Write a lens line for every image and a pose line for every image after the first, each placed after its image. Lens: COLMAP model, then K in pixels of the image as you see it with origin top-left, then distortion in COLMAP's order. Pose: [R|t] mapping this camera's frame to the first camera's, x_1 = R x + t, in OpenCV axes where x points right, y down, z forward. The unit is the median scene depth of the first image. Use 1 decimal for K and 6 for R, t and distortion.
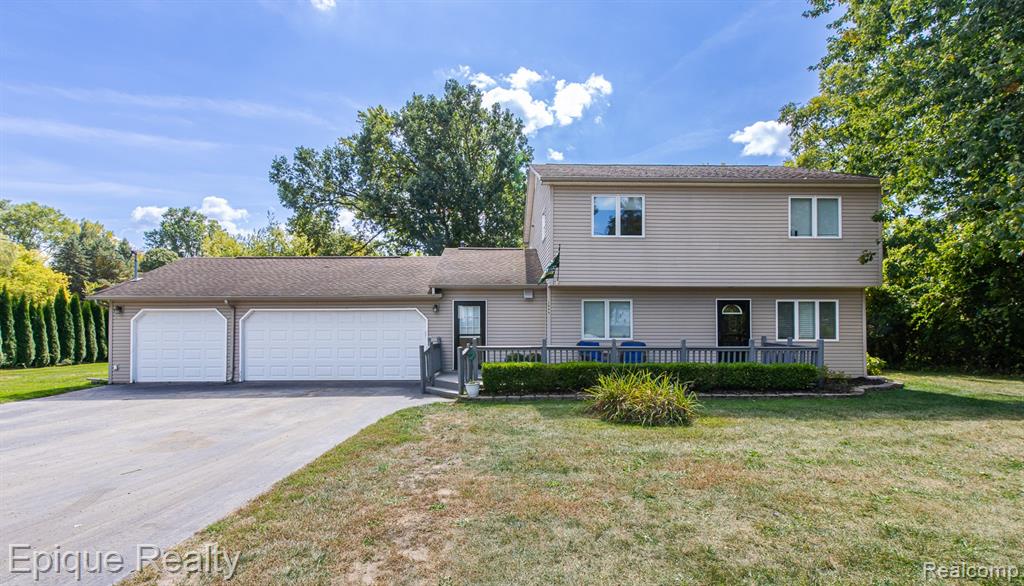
lens RADIAL K [[456.0, 0, 477.1], [0, 456.0, 316.3], [0, 0, 1]] dist [0.006642, -0.000270]
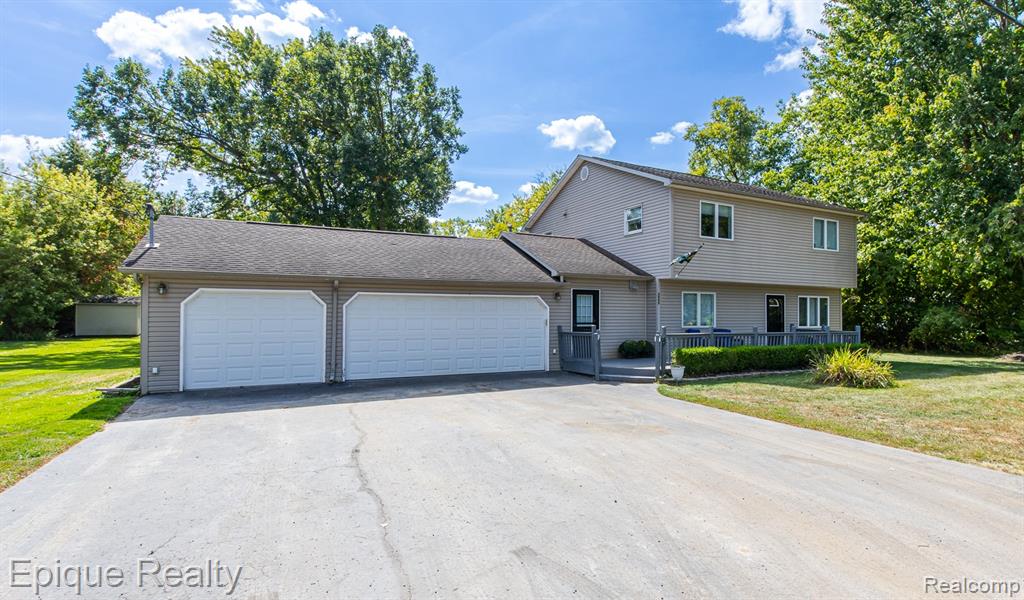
lens RADIAL K [[518.8, 0, 509.6], [0, 518.8, 304.9], [0, 0, 1]] dist [0.005810, 0.000297]
pose [[0.896428, 0.014041, 0.442967, -0.677666], [-0.015384, 0.999882, -0.000561, 0.003063], [-0.442922, -0.006312, 0.896538, 0.045322]]
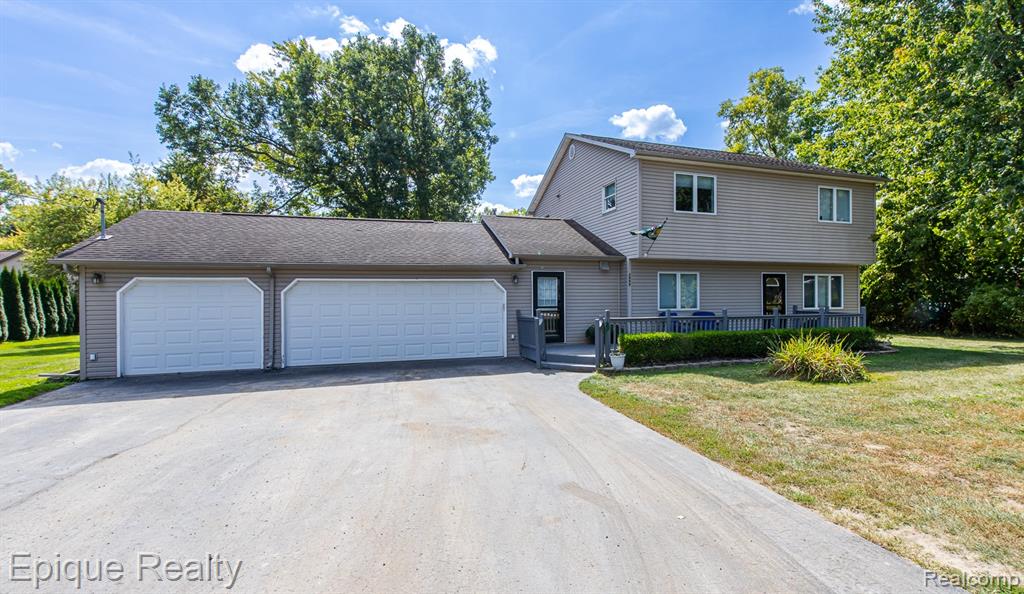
lens RADIAL K [[482.3, 0, 513.6], [0, 482.3, 297.9], [0, 0, 1]] dist [0.008357, -0.001790]
pose [[0.949600, -0.005269, 0.313419, -0.405812], [-0.000450, 0.999835, 0.018172, 0.002560], [-0.313463, -0.017397, 0.949441, 0.057032]]
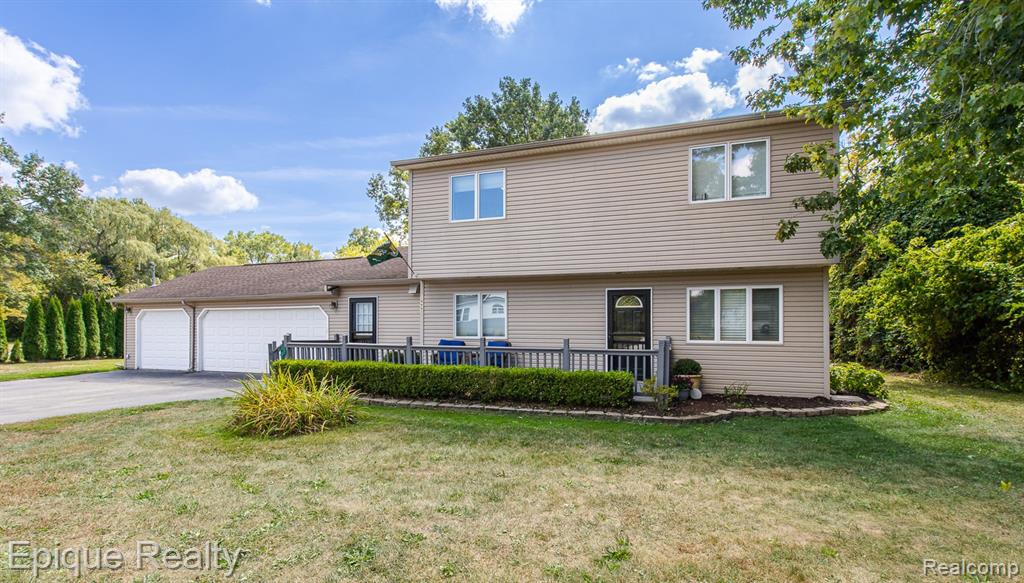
lens RADIAL K [[445.3, 0, 477.7], [0, 445.3, 318.0], [0, 0, 1]] dist [-0.000057, 0.000004]
pose [[0.940512, -0.003935, -0.339738, 0.542562], [0.003844, 0.999992, -0.000941, 0.012208], [0.339739, -0.000421, 0.940520, 0.183727]]
